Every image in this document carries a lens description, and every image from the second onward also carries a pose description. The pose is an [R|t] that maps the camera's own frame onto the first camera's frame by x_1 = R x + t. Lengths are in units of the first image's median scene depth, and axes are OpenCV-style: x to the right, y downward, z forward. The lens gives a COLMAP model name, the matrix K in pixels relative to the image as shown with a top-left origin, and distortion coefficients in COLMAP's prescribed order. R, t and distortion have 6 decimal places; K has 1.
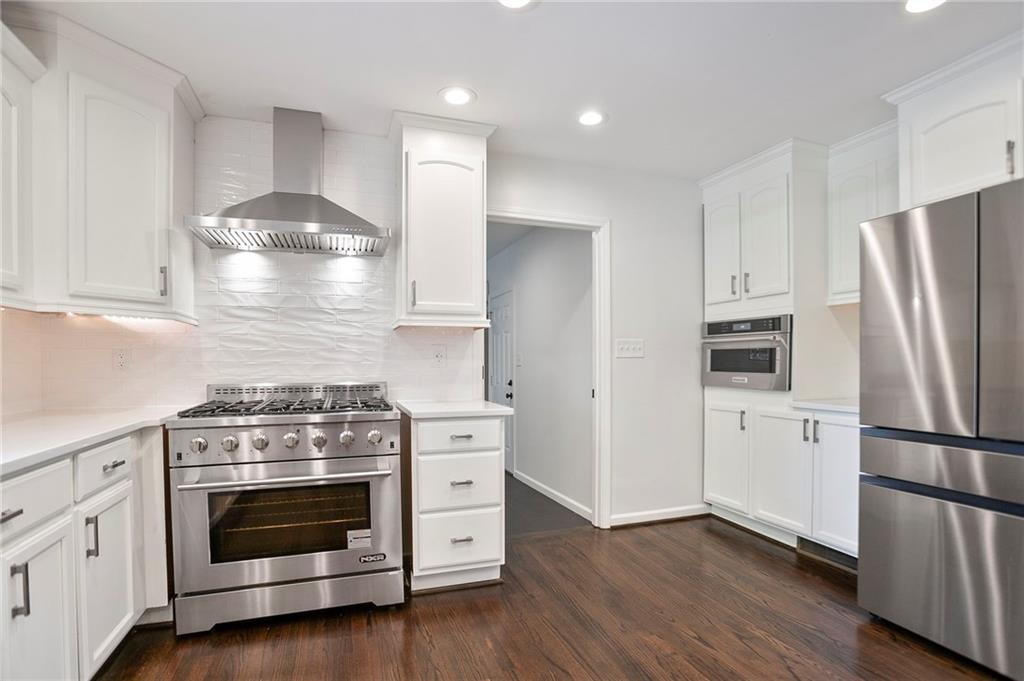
lens RADIAL K [[521.9, 0, 510.8], [0, 521.9, 371.6], [0, 0, 1]] dist [-0.038100, 0.001028]
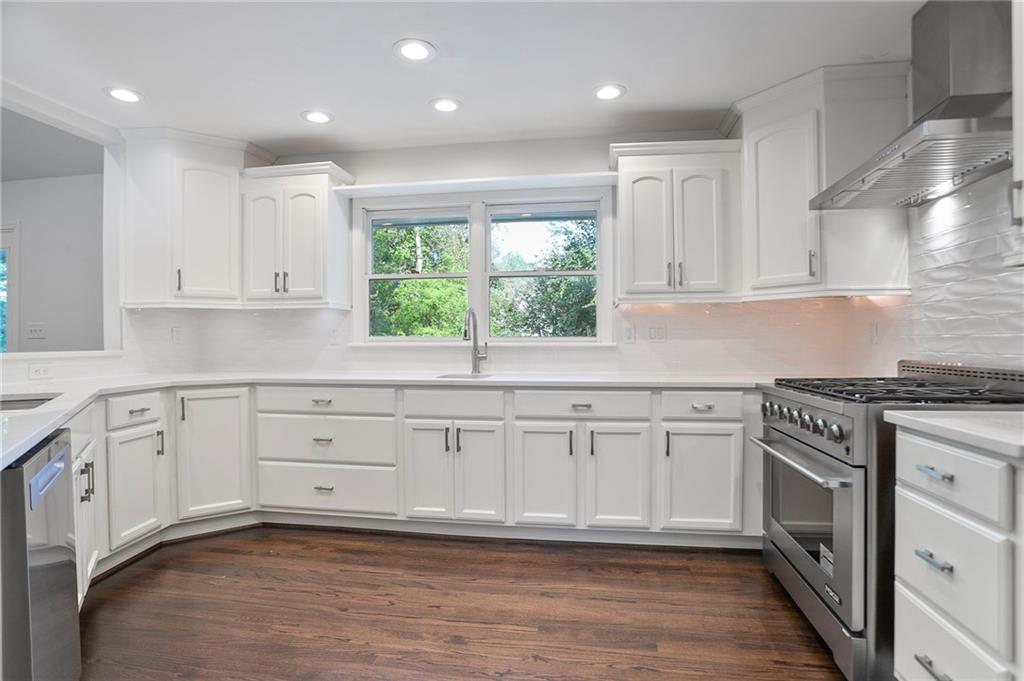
lens RADIAL K [[499.1, 0, 512.0], [0, 499.1, 340.5], [0, 0, 1]] dist [-0.024423, 0.000094]
pose [[-0.474125, 0.004149, -0.880448, 0.485218], [-0.010271, 0.999895, 0.010242, -0.010349], [0.880398, 0.013900, -0.474032, 0.770936]]
